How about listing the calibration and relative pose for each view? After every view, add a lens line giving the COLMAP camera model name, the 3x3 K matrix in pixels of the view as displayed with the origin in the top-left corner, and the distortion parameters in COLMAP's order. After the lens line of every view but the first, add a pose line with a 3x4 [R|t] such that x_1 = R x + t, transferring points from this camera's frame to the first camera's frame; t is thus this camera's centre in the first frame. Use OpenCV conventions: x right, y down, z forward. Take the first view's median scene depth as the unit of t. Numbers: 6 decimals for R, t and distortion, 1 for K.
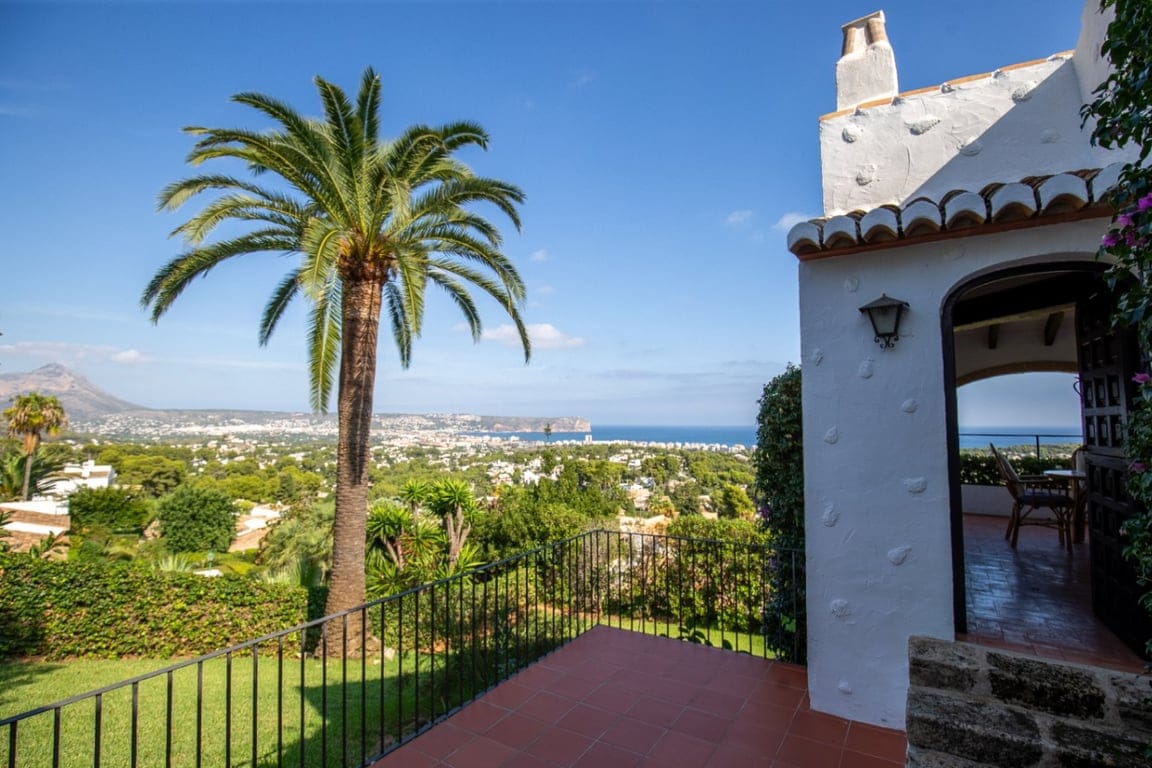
lens RADIAL K [[545.7, 0, 577.9], [0, 545.7, 380.0], [0, 0, 1]] dist [-0.040090, 0.006840]
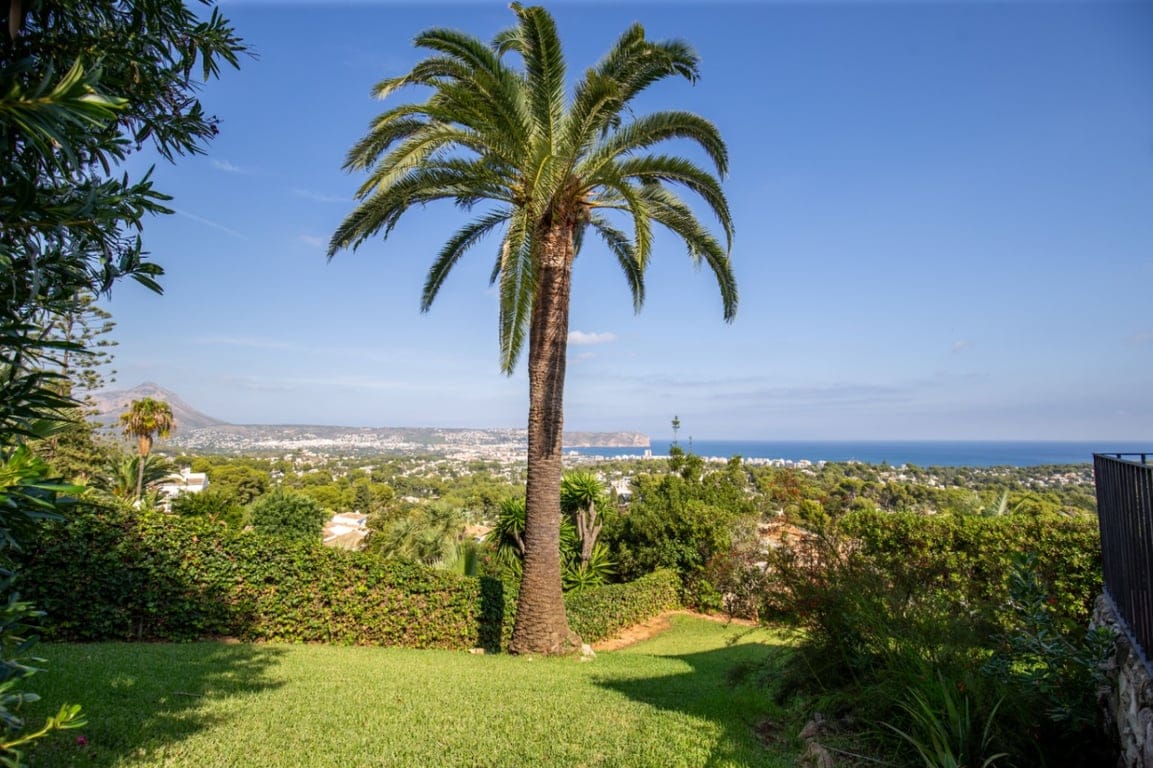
lens RADIAL K [[546.2, 0, 578.4], [0, 546.2, 380.0], [0, 0, 1]] dist [-0.040090, 0.006840]
pose [[0.994539, -0.010276, -0.103862, -0.004804], [0.007458, 0.999594, -0.027485, 0.001701], [0.104102, 0.026560, 0.994212, 0.002148]]
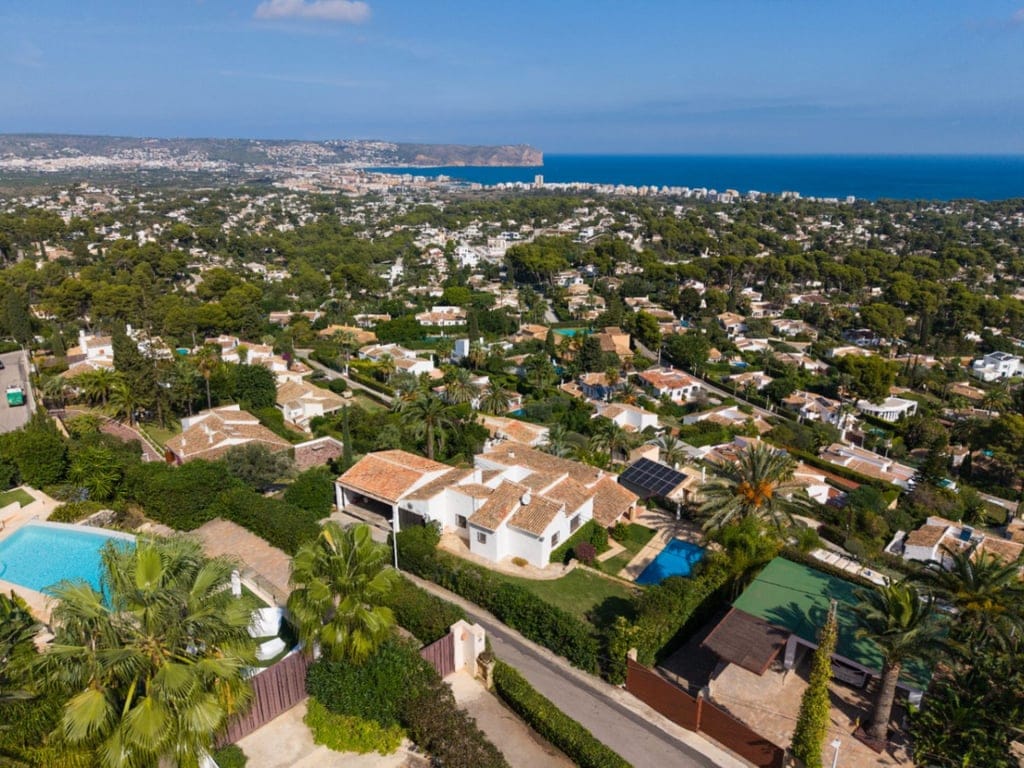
lens RADIAL K [[711.9, 0, 530.5], [0, 711.9, 385.0], [0, 0, 1]] dist [0.071294, -0.121200]
pose [[0.999940, 0.009847, 0.004780, 0.011218], [-0.010937, 0.916523, 0.399831, -0.066154], [-0.000444, -0.399860, 0.916576, -0.106139]]
